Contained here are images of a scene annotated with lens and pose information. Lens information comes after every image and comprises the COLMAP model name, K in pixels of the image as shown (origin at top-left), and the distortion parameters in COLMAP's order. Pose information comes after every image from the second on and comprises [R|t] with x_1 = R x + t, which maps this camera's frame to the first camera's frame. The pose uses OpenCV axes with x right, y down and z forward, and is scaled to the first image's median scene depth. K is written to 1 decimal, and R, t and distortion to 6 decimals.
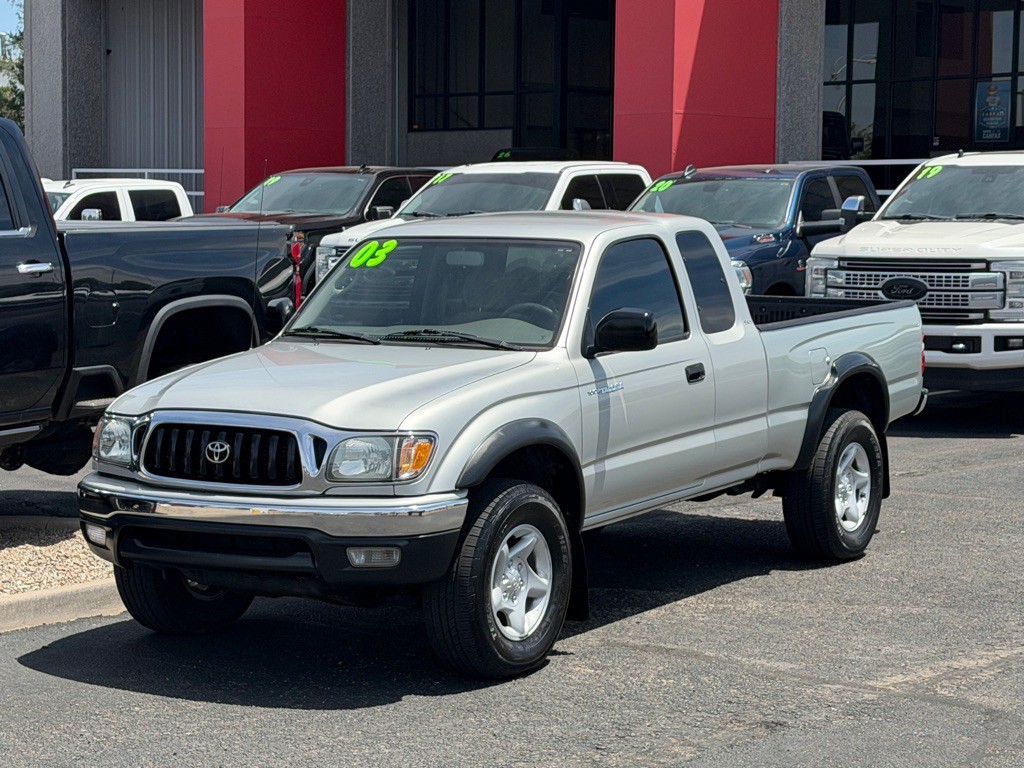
lens RADIAL K [[2244.6, 0, 512.4], [0, 2244.6, 378.4], [0, 0, 1]] dist [0.146862, 0.000000]
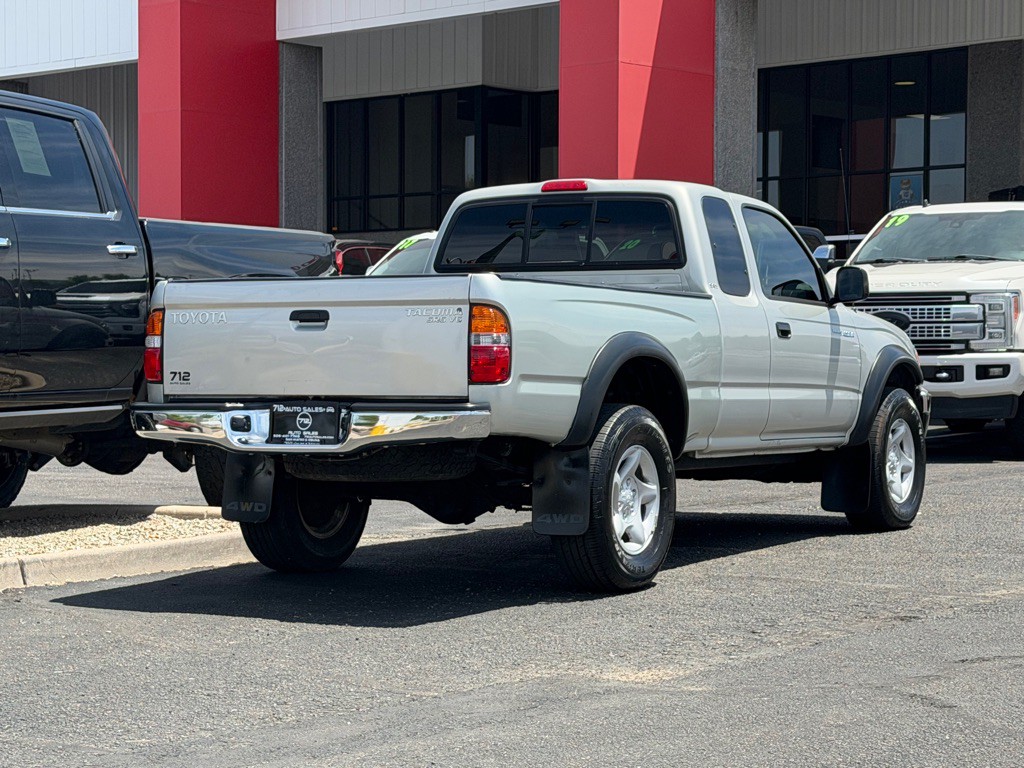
lens RADIAL K [[2244.6, 0, 521.0], [0, 2244.6, 384.8], [0, 0, 1]] dist [0.146862, 0.000000]
pose [[0.997928, -0.008043, 0.063830, -0.090617], [0.011878, 0.998132, -0.059932, 0.072801], [-0.063228, 0.060566, 0.996160, -0.033490]]
